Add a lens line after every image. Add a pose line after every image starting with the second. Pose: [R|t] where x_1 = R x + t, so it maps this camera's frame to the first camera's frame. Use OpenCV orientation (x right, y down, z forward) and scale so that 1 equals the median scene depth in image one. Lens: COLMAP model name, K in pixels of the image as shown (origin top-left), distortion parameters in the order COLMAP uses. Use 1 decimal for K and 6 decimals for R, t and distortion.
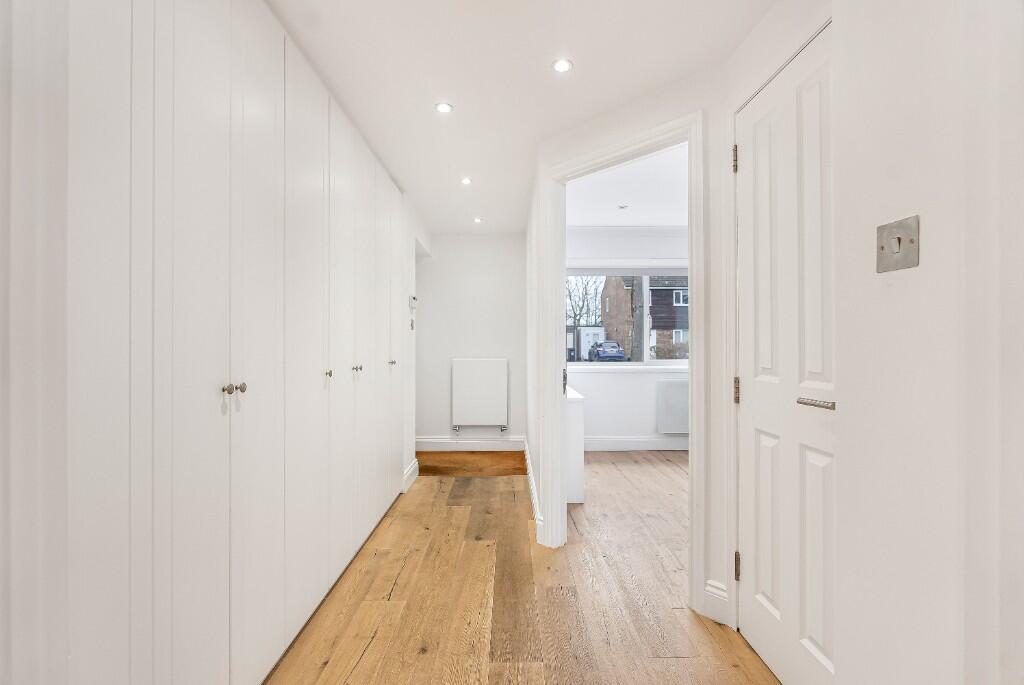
lens RADIAL K [[450.8, 0, 511.9], [0, 450.8, 341.9], [0, 0, 1]] dist [-0.000979, 0.000901]
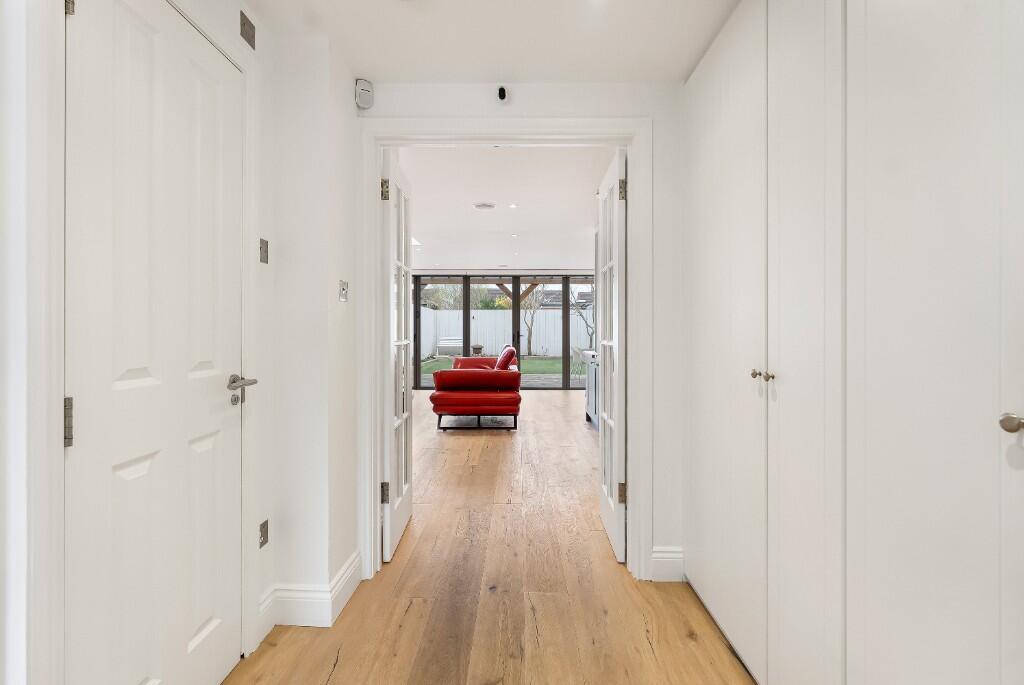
lens RADIAL K [[415.0, 0, 510.7], [0, 415.0, 333.6], [0, 0, 1]] dist [-0.000042, -0.000001]
pose [[-0.999395, 0.003440, 0.034621, -0.059827], [0.003572, 0.999987, 0.003764, 0.001468], [-0.034607, 0.003885, -0.999393, 1.856604]]
